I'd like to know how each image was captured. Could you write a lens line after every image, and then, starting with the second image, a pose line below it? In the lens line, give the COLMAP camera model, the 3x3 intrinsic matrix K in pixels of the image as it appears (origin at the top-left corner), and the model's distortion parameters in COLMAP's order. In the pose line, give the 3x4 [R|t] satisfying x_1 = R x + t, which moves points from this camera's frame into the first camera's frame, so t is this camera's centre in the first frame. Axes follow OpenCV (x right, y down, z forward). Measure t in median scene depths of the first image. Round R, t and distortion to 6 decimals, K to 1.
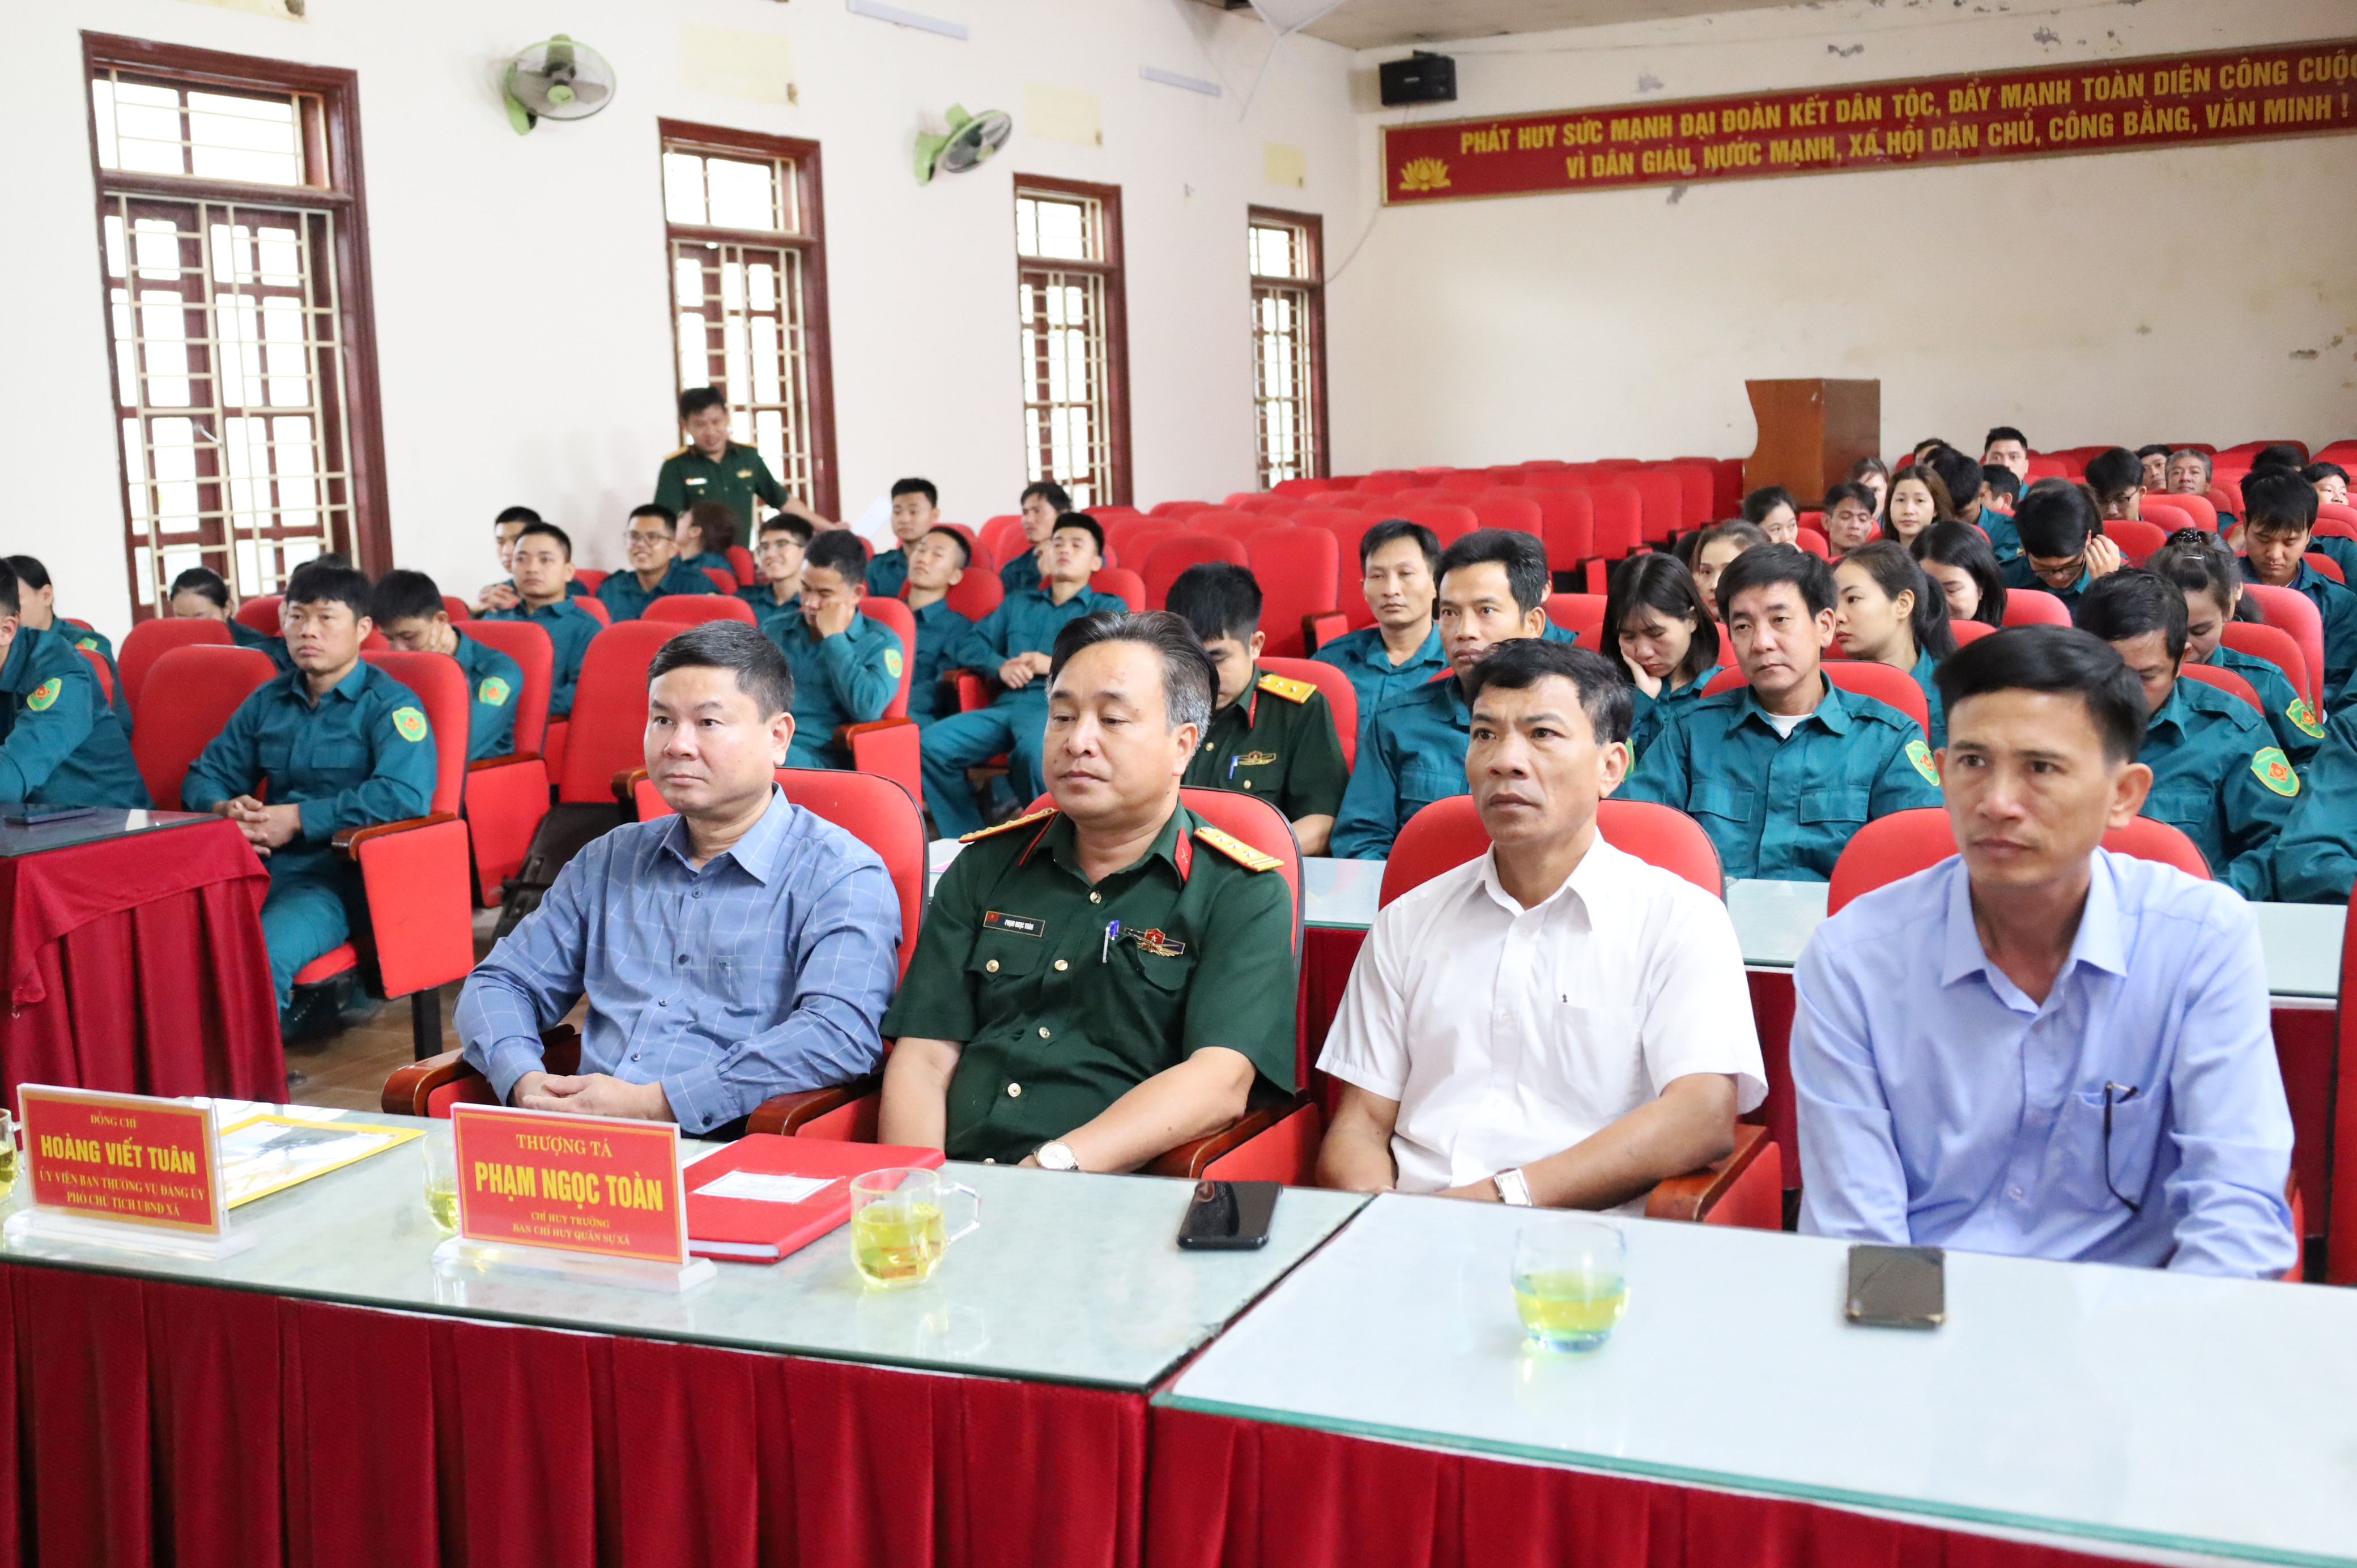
lens RADIAL K [[2677.6, 0, 1180.5], [0, 2677.6, 777.1], [0, 0, 1]] dist [-0.005278, 0.000000]
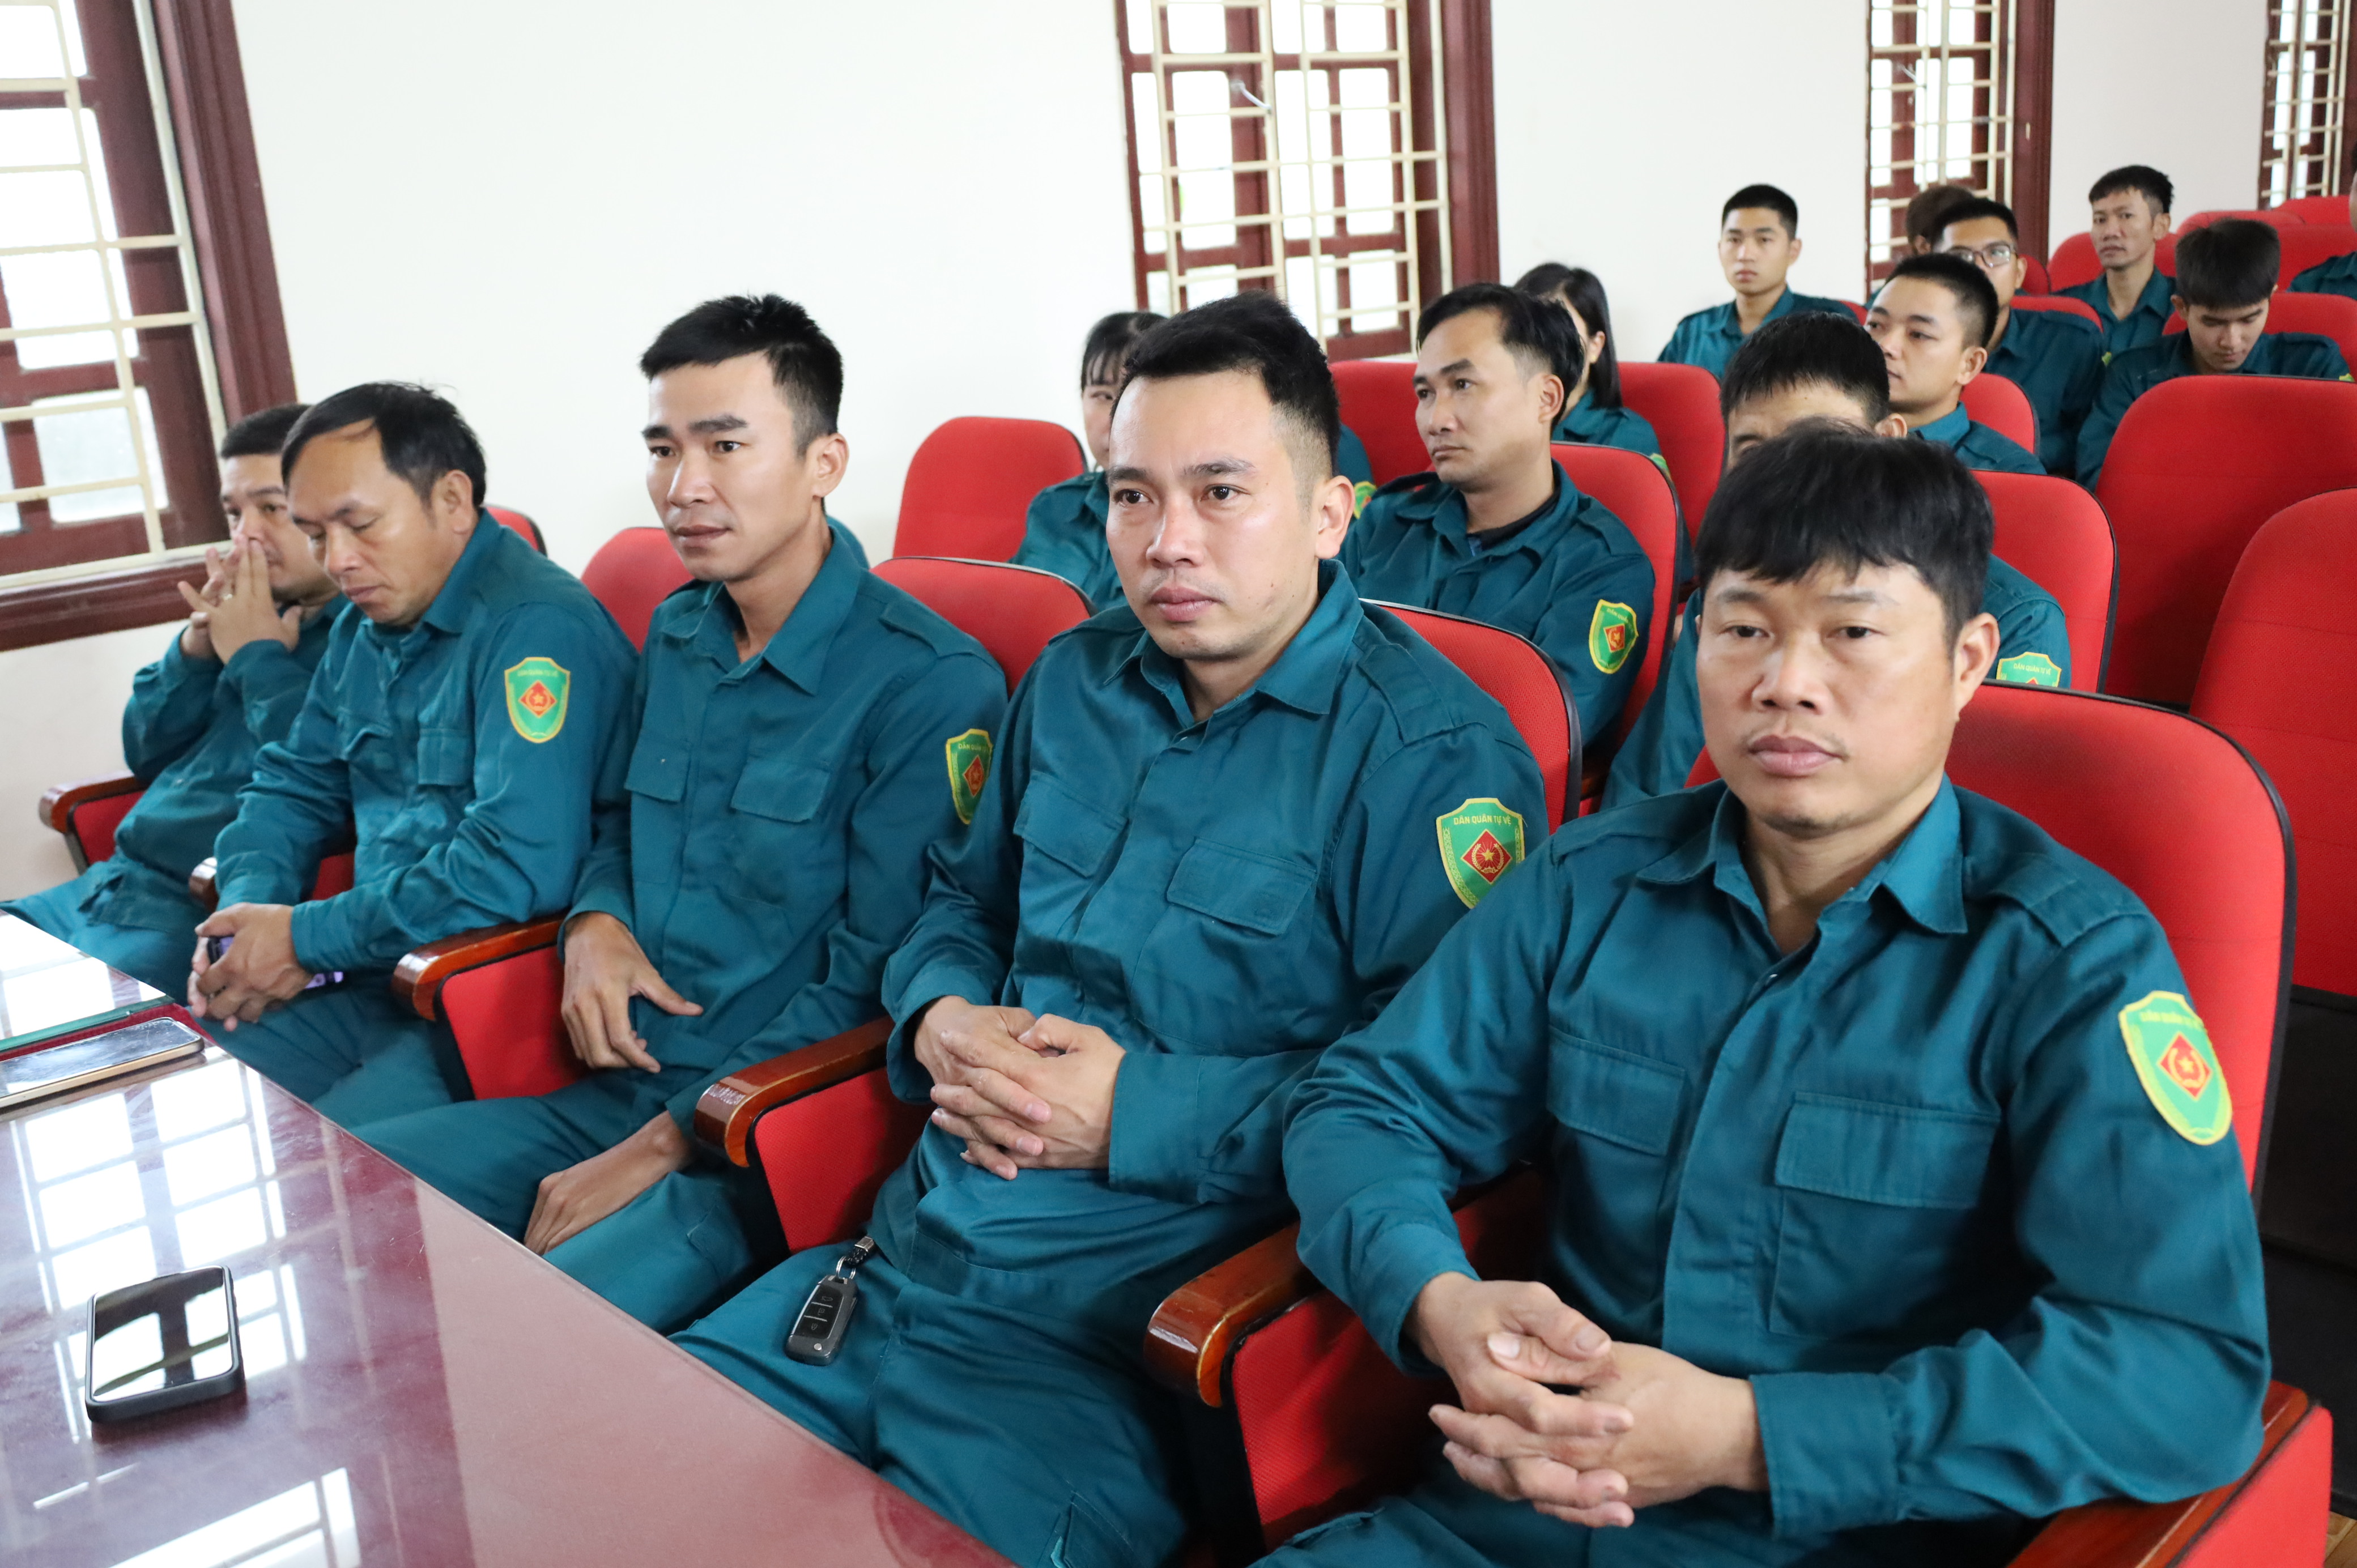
lens RADIAL K [[2352.7, 0, 1185.3], [0, 2352.7, 787.8], [0, 0, 1]] dist [0.004187, 0.000000]
pose [[0.939657, 0.066630, -0.335567, -0.170601], [-0.017293, 0.988848, 0.147921, -0.044173], [0.341681, -0.133192, 0.930330, 0.426353]]
